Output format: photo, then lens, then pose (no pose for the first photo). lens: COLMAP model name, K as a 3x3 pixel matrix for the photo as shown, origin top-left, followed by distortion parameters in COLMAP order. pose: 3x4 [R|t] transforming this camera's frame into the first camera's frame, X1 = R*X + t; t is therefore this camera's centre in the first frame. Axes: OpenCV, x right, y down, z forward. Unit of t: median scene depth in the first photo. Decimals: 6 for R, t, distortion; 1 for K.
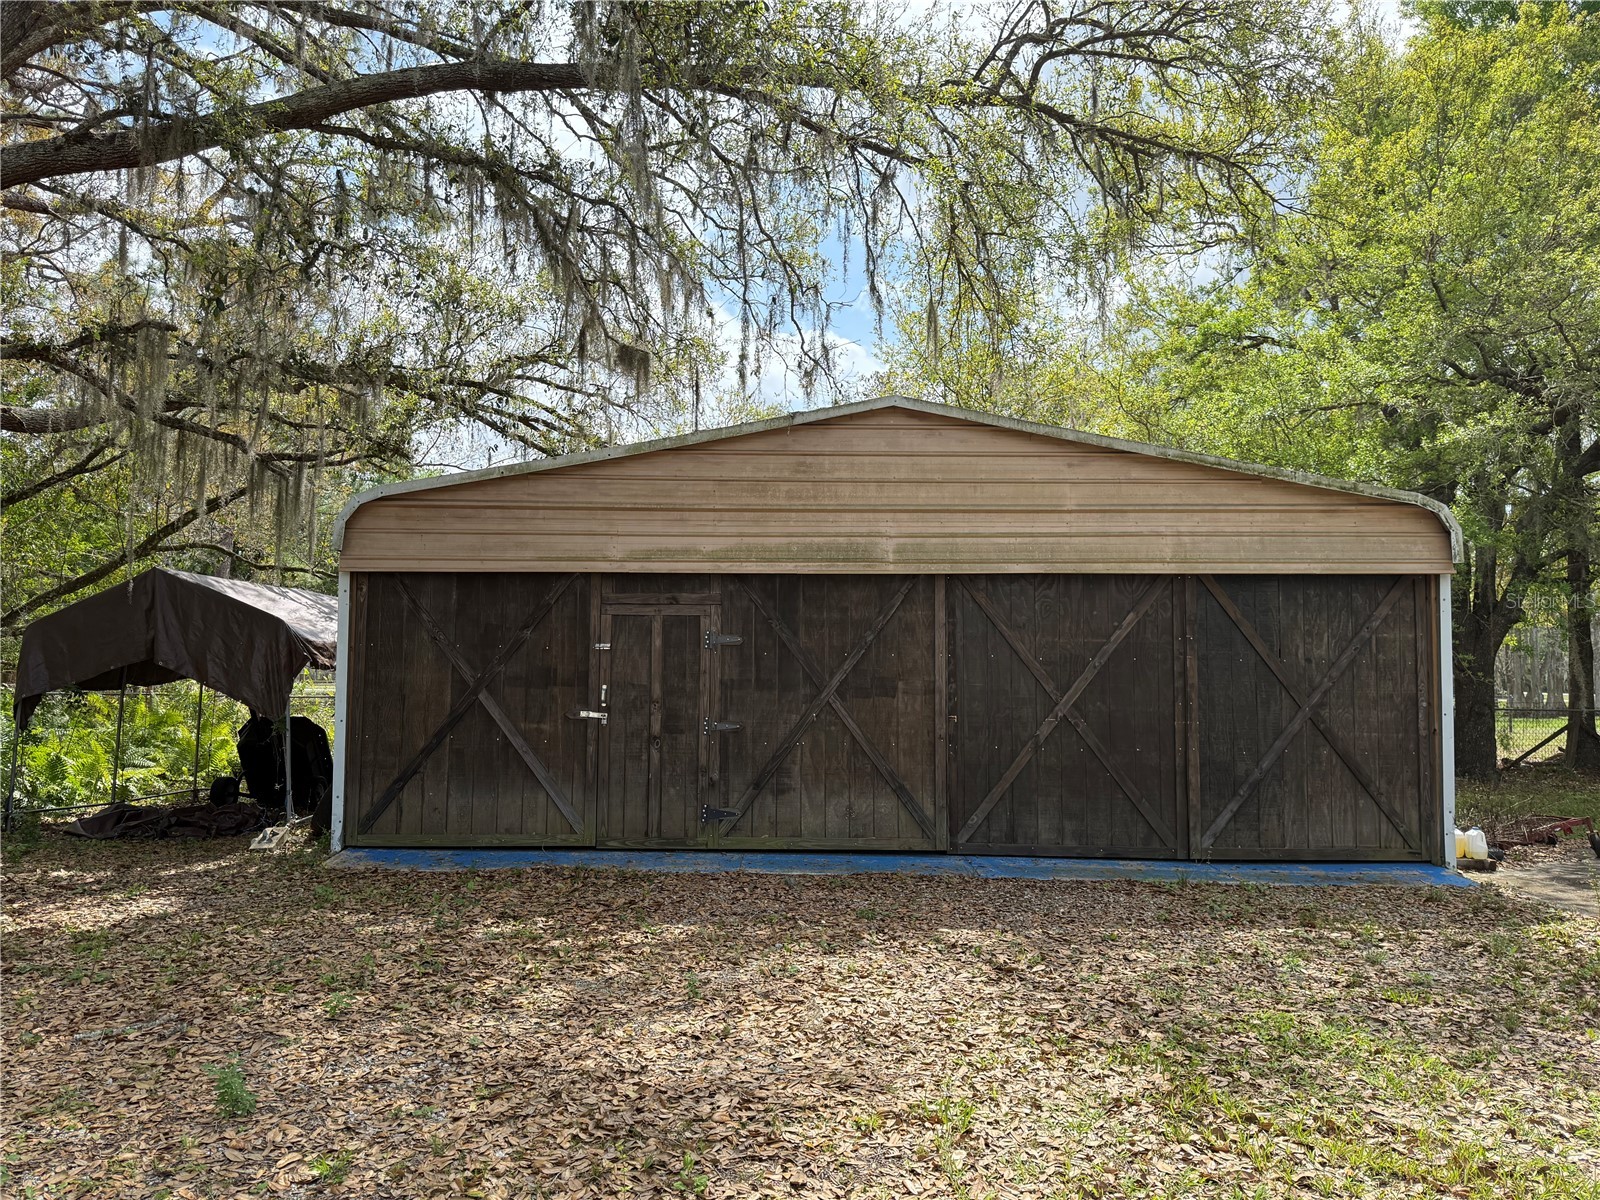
lens RADIAL K [[1124.9, 0, 800.0], [0, 1124.9, 600.0], [0, 0, 1]] dist [-0.003481, -0.003881]
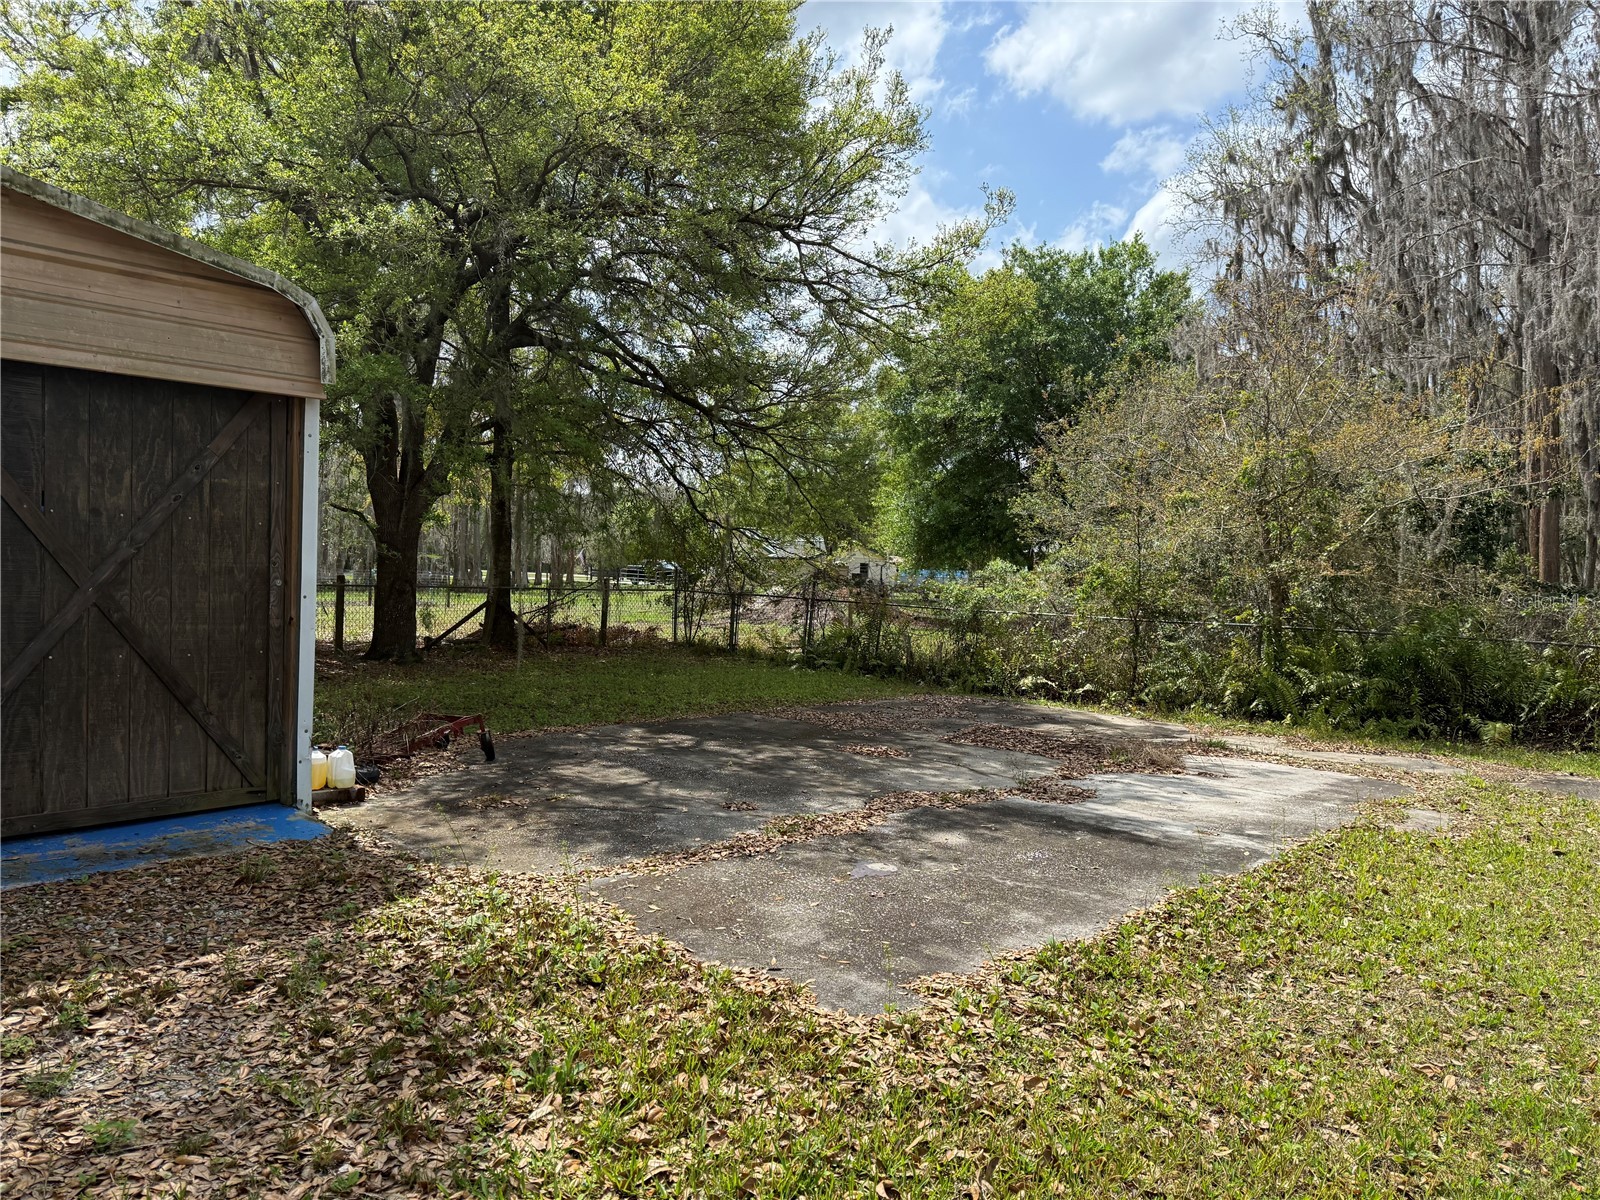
lens RADIAL K [[1124.9, 0, 800.0], [0, 1124.9, 600.0], [0, 0, 1]] dist [-0.003481, -0.003881]
pose [[0.655933, -0.011308, 0.754734, 0.237997], [-0.072137, 0.994372, 0.077592, 0.025555], [-0.751364, -0.105340, 0.651426, 0.293090]]
